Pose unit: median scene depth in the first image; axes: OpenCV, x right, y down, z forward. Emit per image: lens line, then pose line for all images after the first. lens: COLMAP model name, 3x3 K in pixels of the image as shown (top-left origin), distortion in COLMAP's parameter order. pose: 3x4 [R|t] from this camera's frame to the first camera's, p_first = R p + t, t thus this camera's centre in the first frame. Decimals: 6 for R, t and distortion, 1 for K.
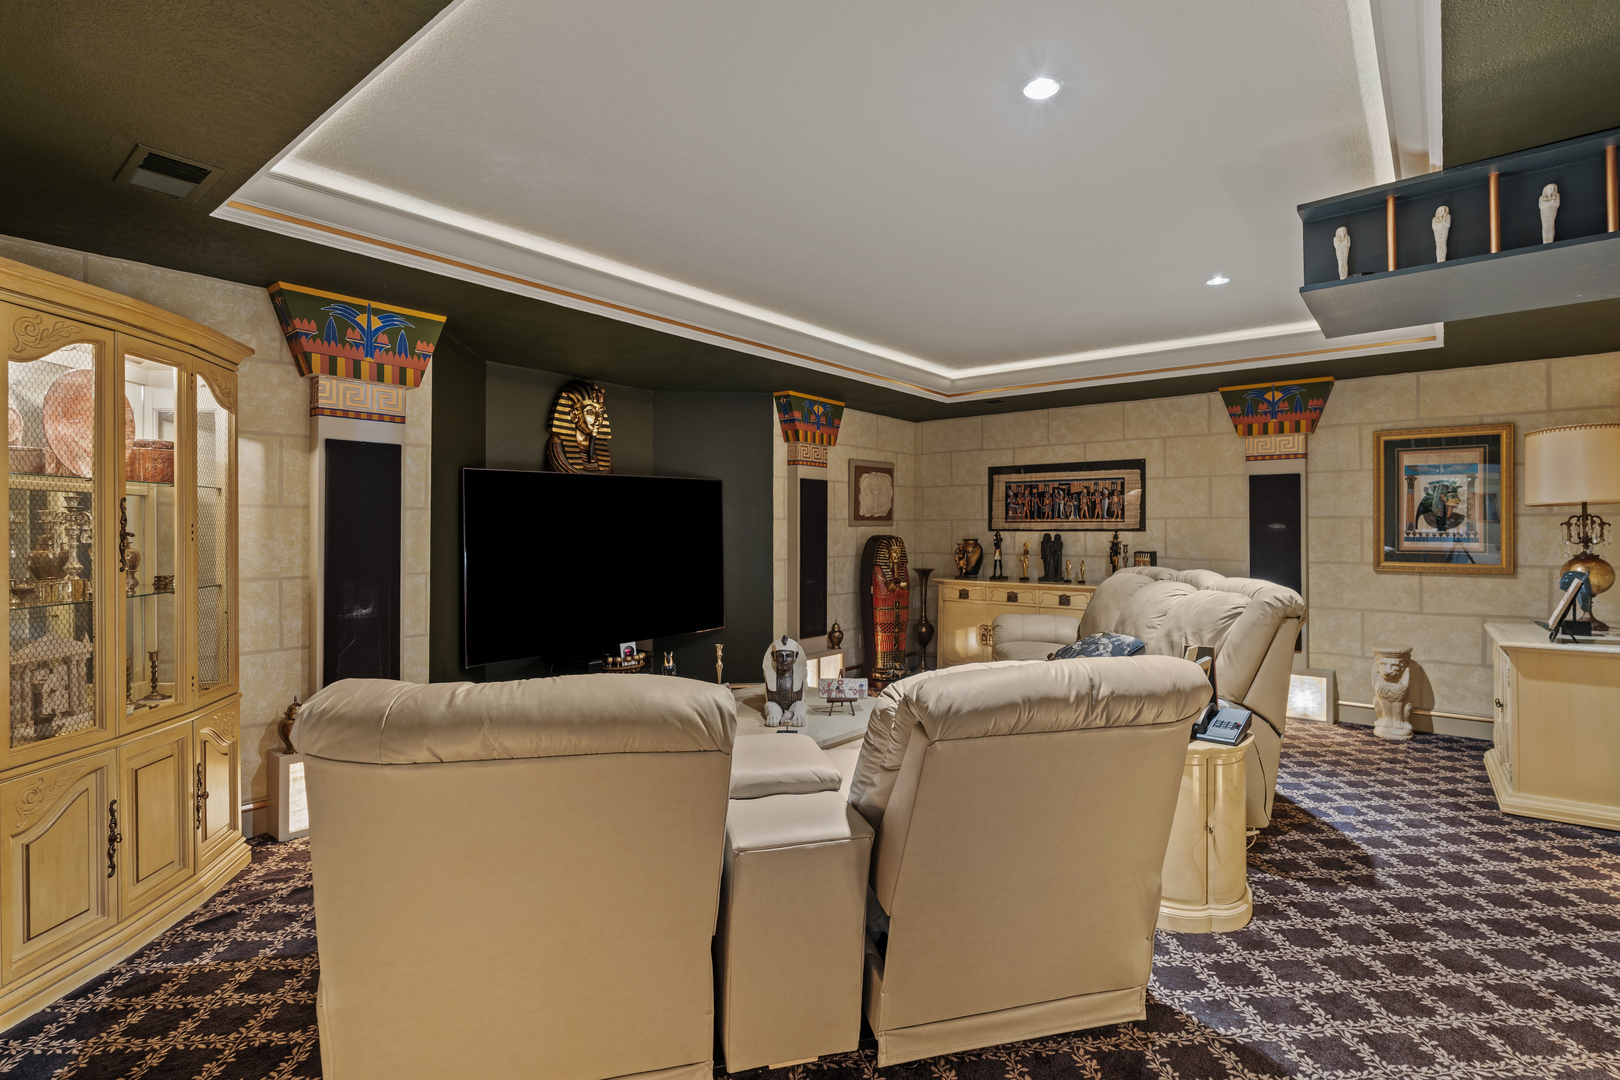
lens RADIAL K [[775.8, 0, 810.0], [0, 775.8, 540.0], [0, 0, 1]] dist [-0.001619, -0.000146]
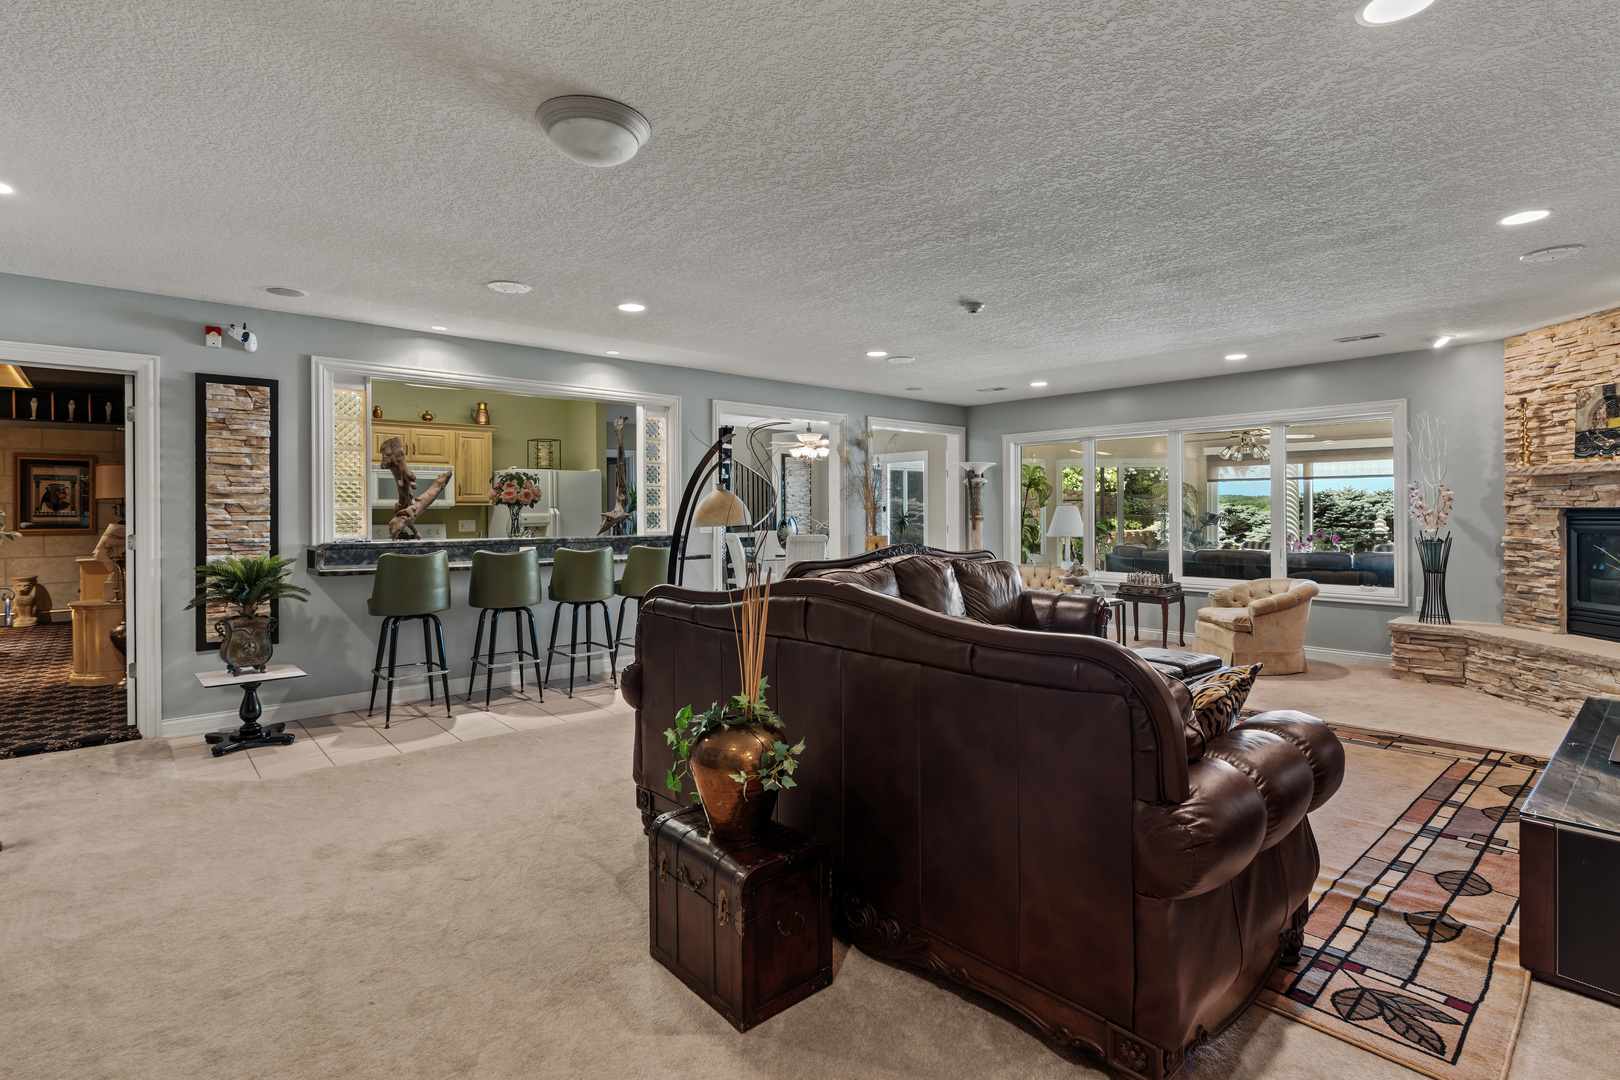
lens RADIAL K [[790.3, 0, 812.5], [0, 790.3, 505.5], [0, 0, 1]] dist [0.001104, 0.000844]
pose [[0.162718, 0.006697, 0.986650, -0.746287], [0.010584, 0.999908, -0.008533, 0.009565], [-0.986616, 0.011831, 0.162632, -1.077176]]
